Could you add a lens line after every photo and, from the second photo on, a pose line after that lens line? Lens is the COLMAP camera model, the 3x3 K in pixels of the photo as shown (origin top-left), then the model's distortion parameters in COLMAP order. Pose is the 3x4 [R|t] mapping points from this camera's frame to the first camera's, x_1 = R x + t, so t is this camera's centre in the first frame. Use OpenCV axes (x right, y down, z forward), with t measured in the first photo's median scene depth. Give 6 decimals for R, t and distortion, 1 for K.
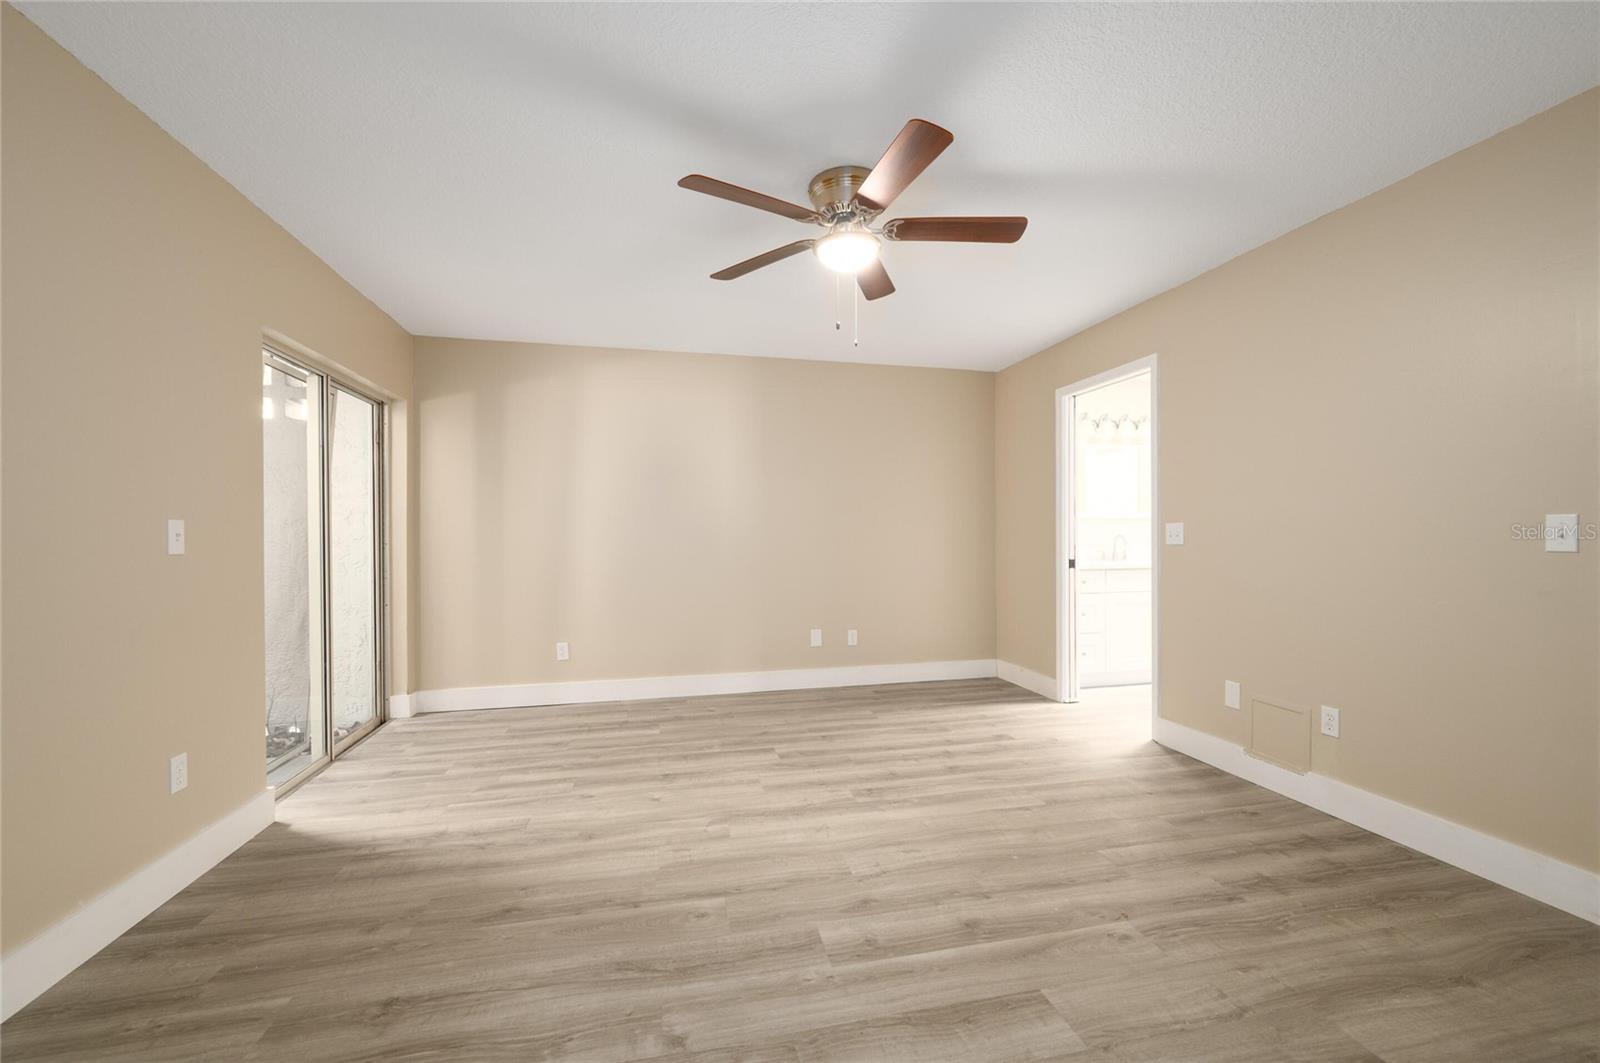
lens RADIAL K [[653.5, 0, 800.0], [0, 653.5, 531.5], [0, 0, 1]] dist [0.000078, -0.000187]
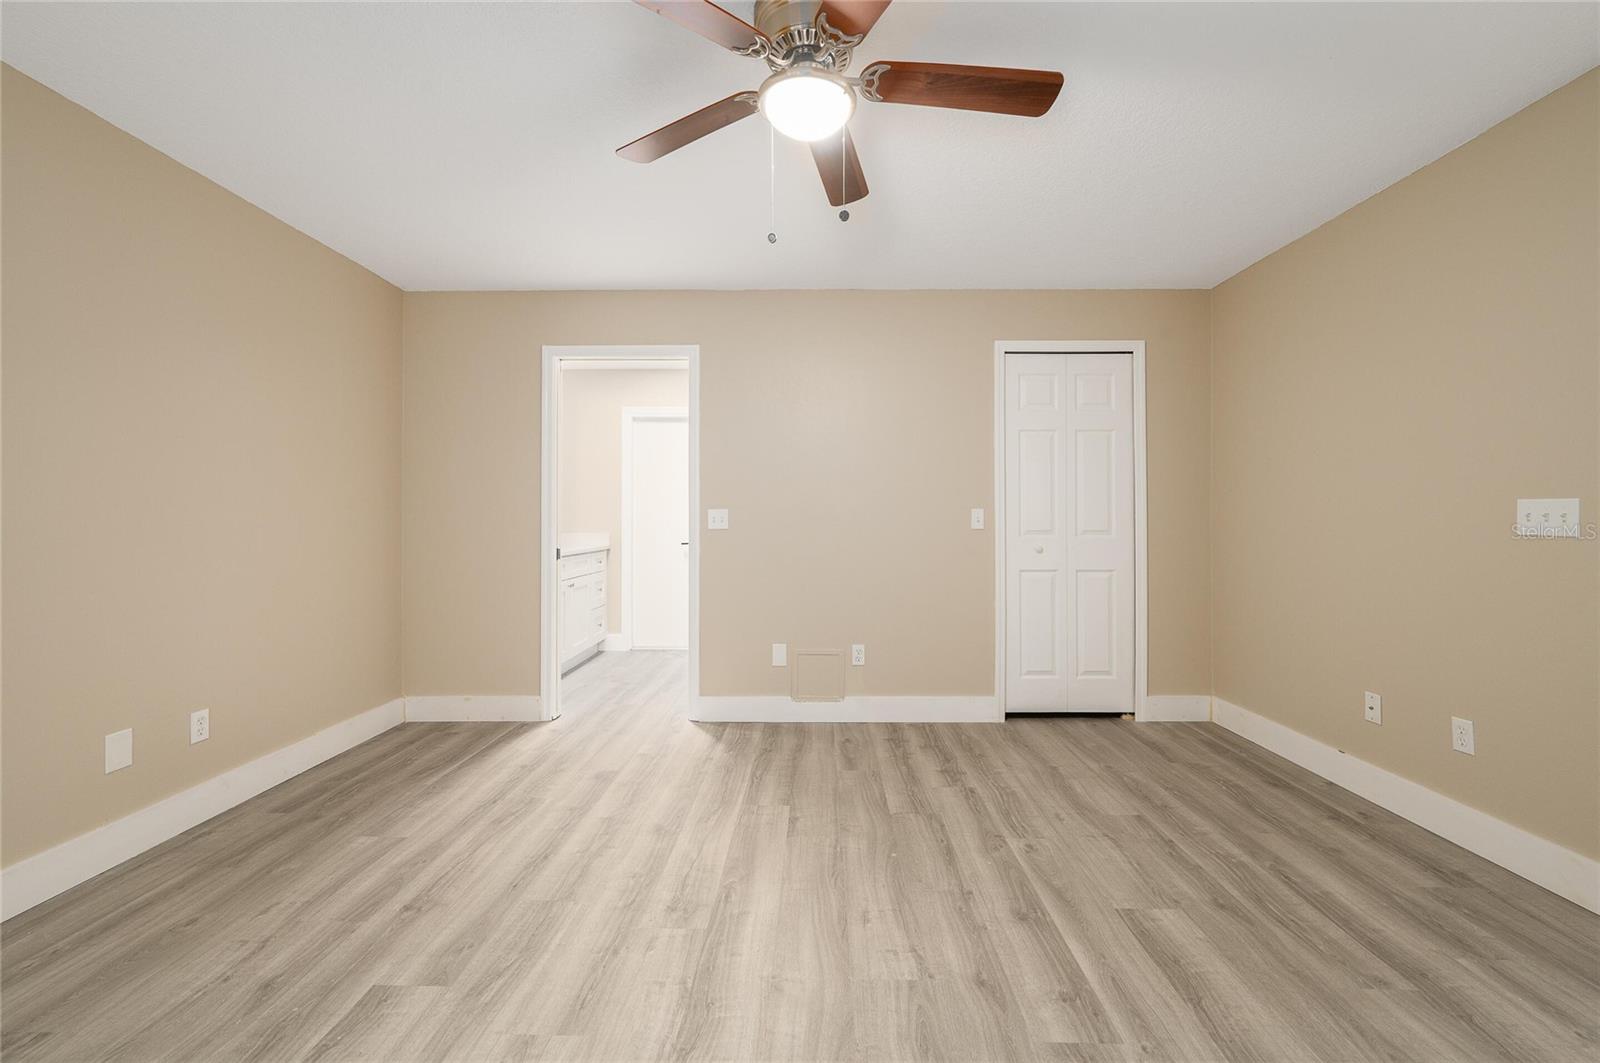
lens RADIAL K [[653.5, 0, 800.0], [0, 653.5, 531.5], [0, 0, 1]] dist [0.000078, -0.000187]
pose [[0.212608, -0.013348, 0.977046, -0.555711], [-0.005271, 0.999876, 0.014807, 0.009239], [-0.977123, -0.008298, 0.212512, 0.823356]]
